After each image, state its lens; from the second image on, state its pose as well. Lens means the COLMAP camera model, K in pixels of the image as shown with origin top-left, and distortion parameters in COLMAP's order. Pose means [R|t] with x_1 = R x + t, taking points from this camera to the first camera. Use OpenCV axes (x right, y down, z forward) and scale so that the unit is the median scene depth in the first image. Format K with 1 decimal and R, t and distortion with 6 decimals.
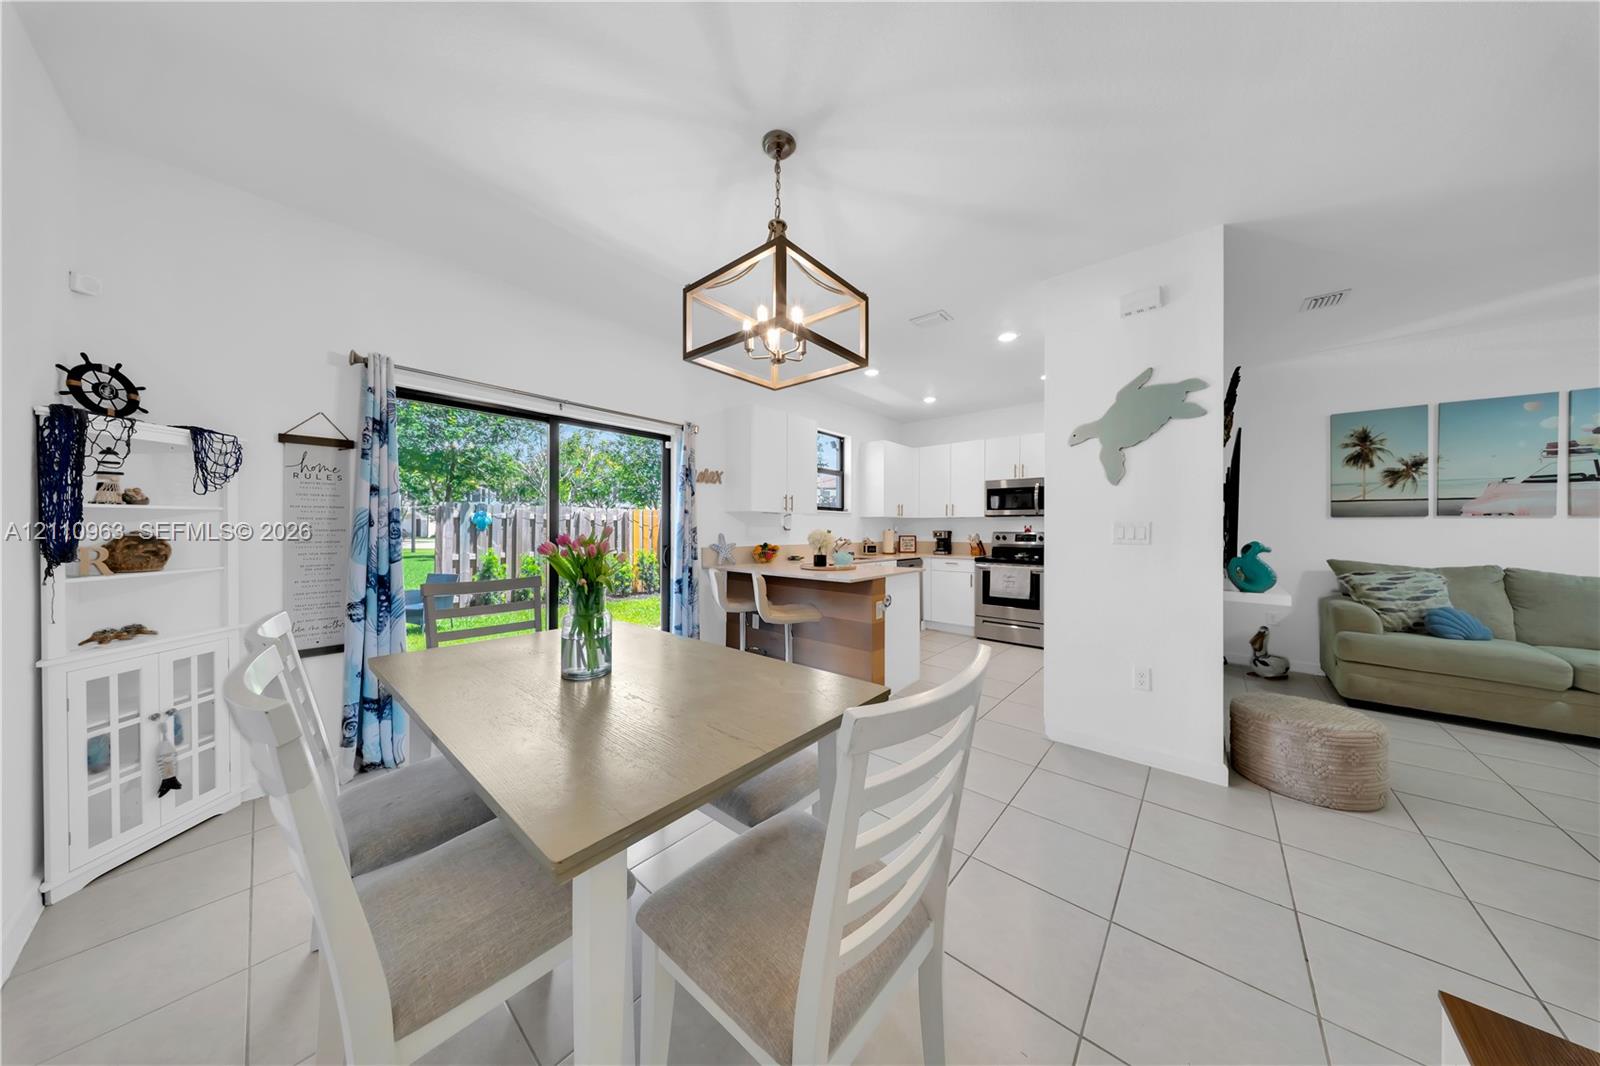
lens RADIAL K [[476.8, 0, 798.5], [0, 476.8, 524.1], [0, 0, 1]] dist [-0.001705, -0.000562]
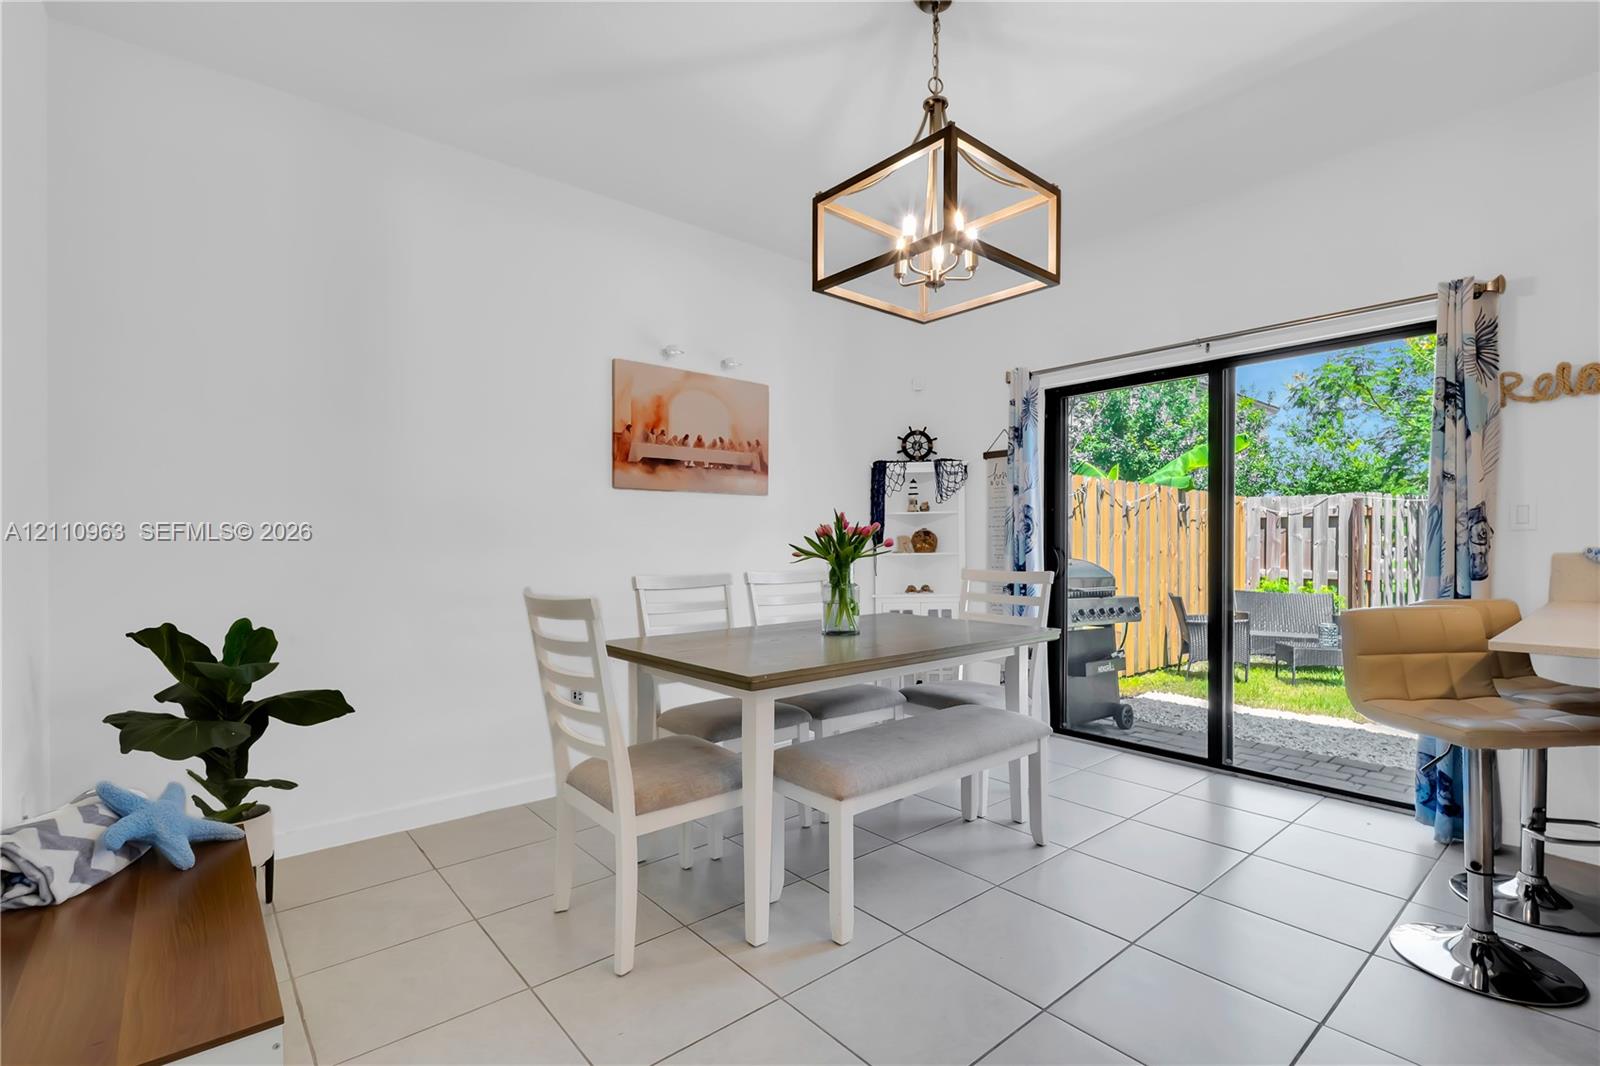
lens RADIAL K [[723.4, 0, 807.9], [0, 723.4, 537.5], [0, 0, 1]] dist [0.009354, -0.000181]
pose [[-0.166041, -0.007622, -0.986089, 0.423912], [0.010342, 0.999902, -0.009470, 0.025521], [0.986065, -0.011771, -0.165946, 0.375877]]
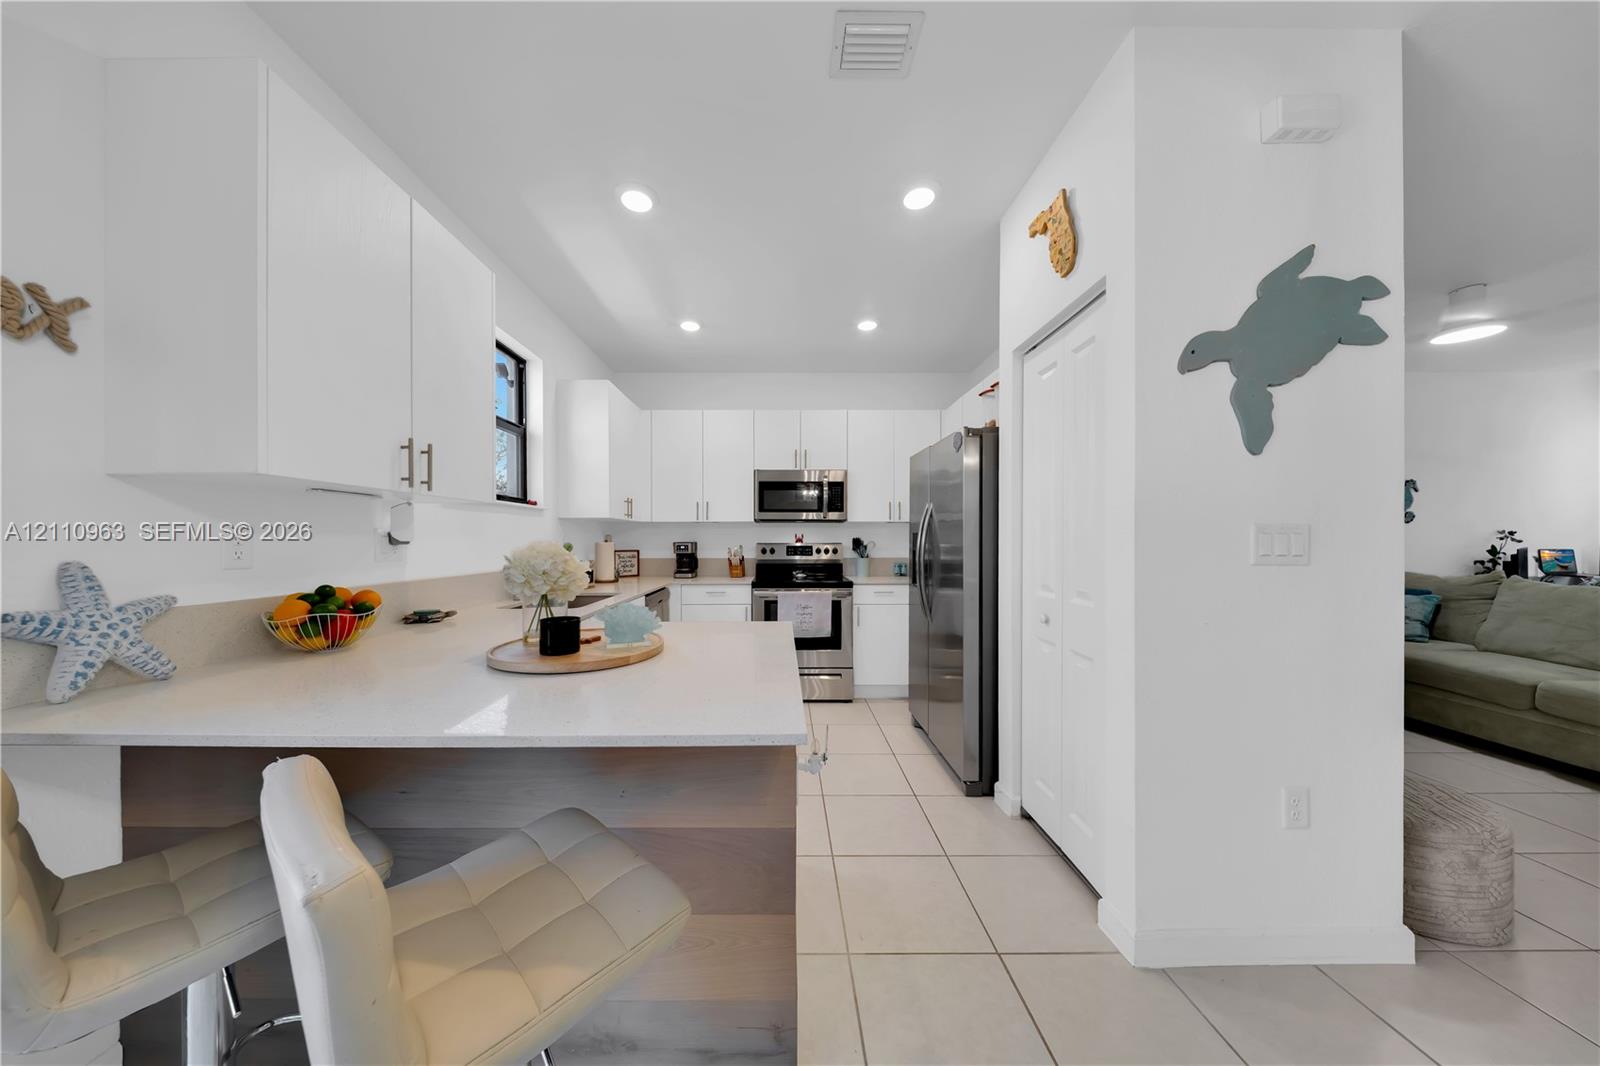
lens RADIAL K [[476.8, 0, 776.1], [0, 476.8, 540.1], [0, 0, 1]] dist [-0.001705, -0.000562]
pose [[0.752428, -0.005295, 0.658654, -0.047790], [-0.002377, 0.999939, 0.010754, 0.005088], [-0.658671, -0.009657, 0.752369, 0.522590]]
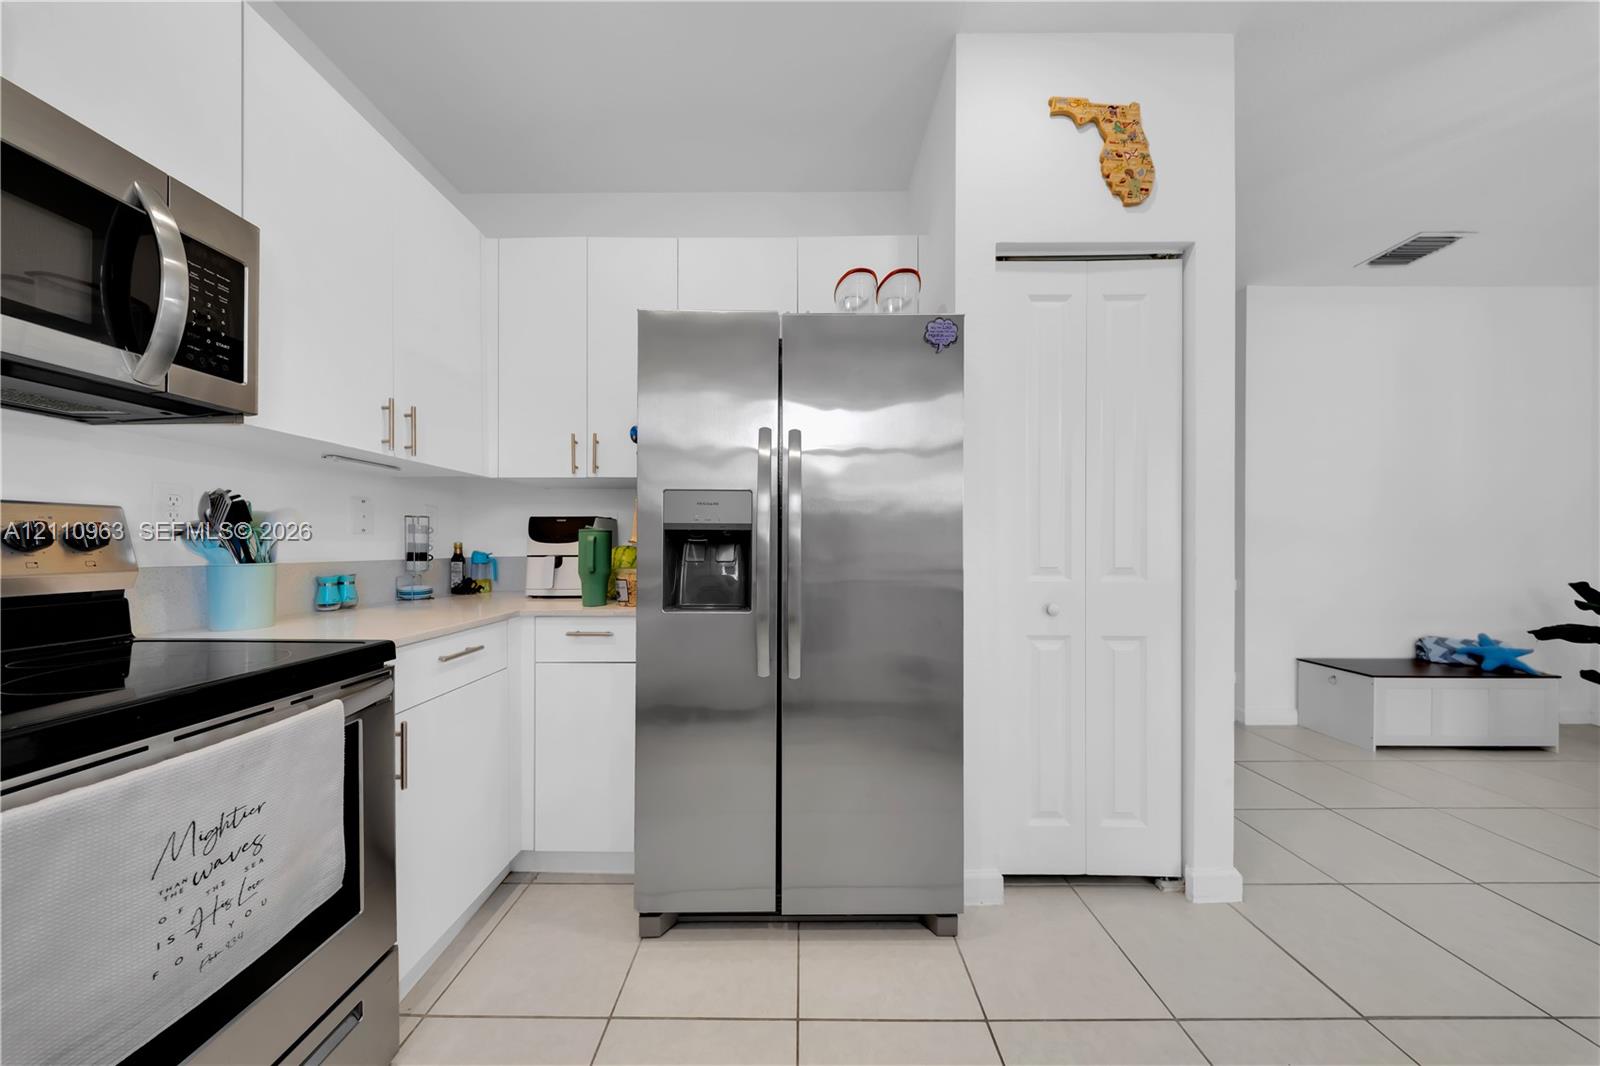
lens RADIAL K [[476.8, 0, 797.6], [0, 476.8, 551.5], [0, 0, 1]] dist [-0.001705, -0.000562]
pose [[-0.646848, -0.011430, 0.762533, 0.251081], [-0.009309, 0.999932, 0.007092, 0.034152], [-0.762562, -0.002511, -0.646910, 0.994352]]
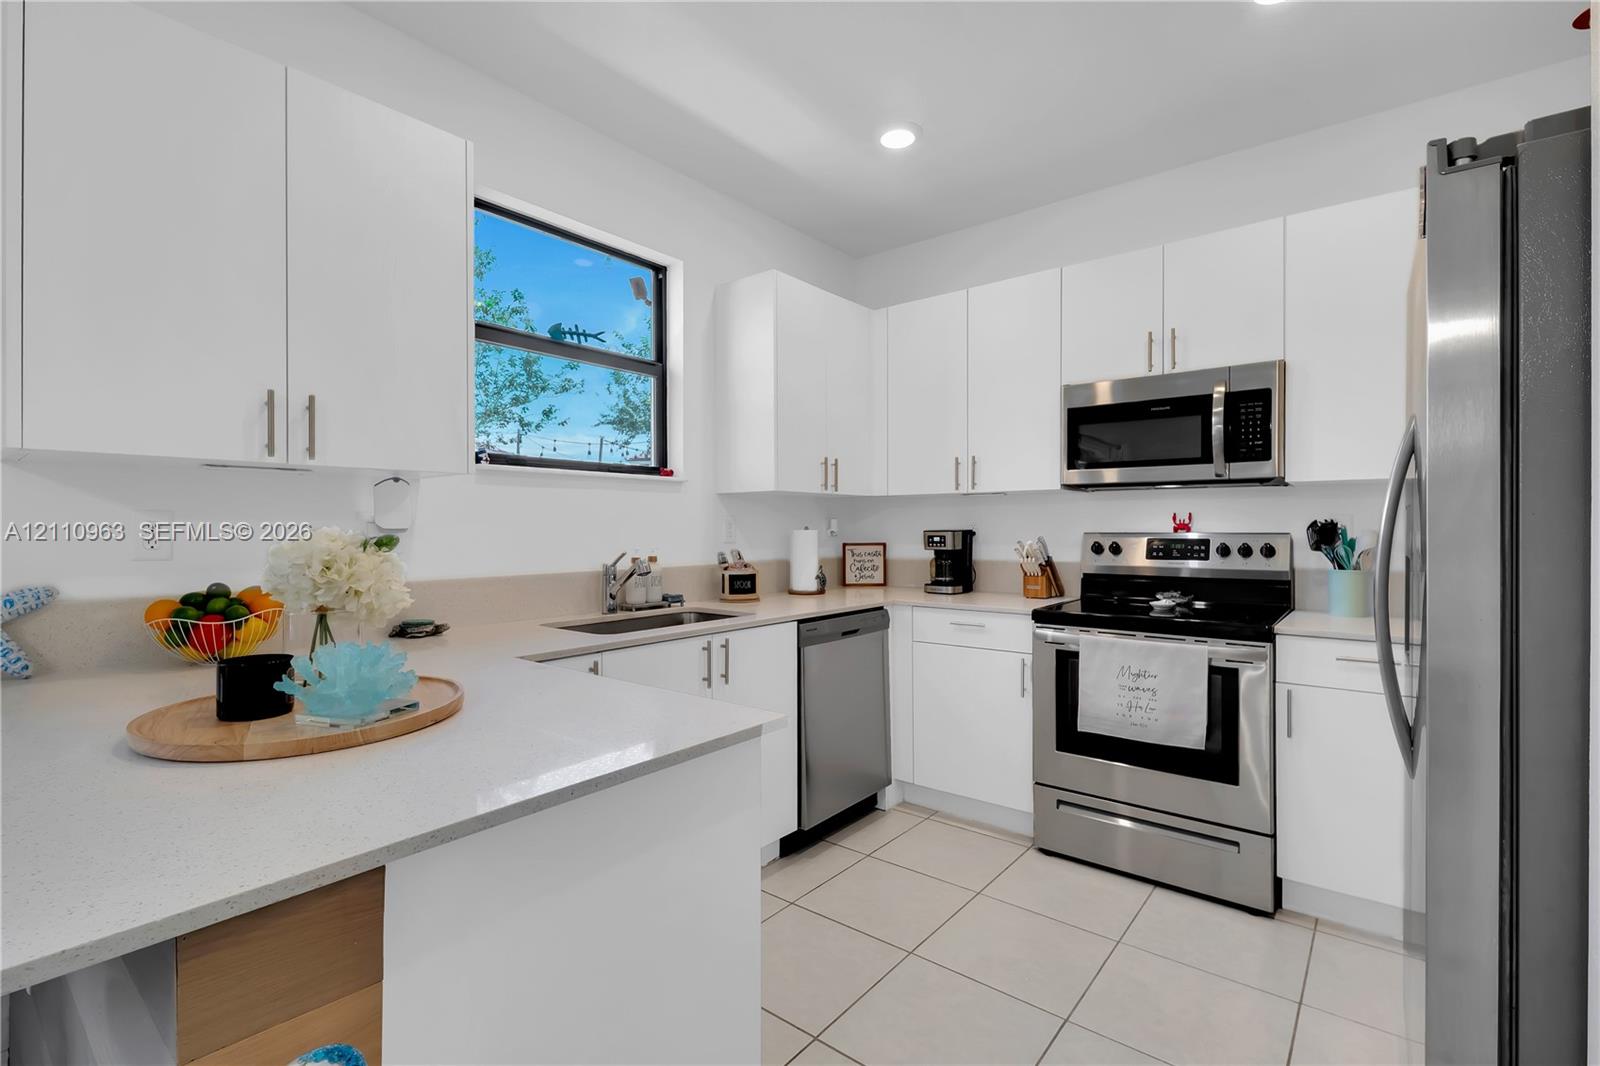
lens RADIAL K [[723.4, 0, 809.1], [0, 723.4, 530.1], [0, 0, 1]] dist [0.009354, -0.000181]
pose [[0.999145, -0.007102, 0.040732, 0.211201], [0.006529, 0.999878, 0.014178, 0.006639], [-0.040827, -0.013900, 0.999070, 0.546646]]
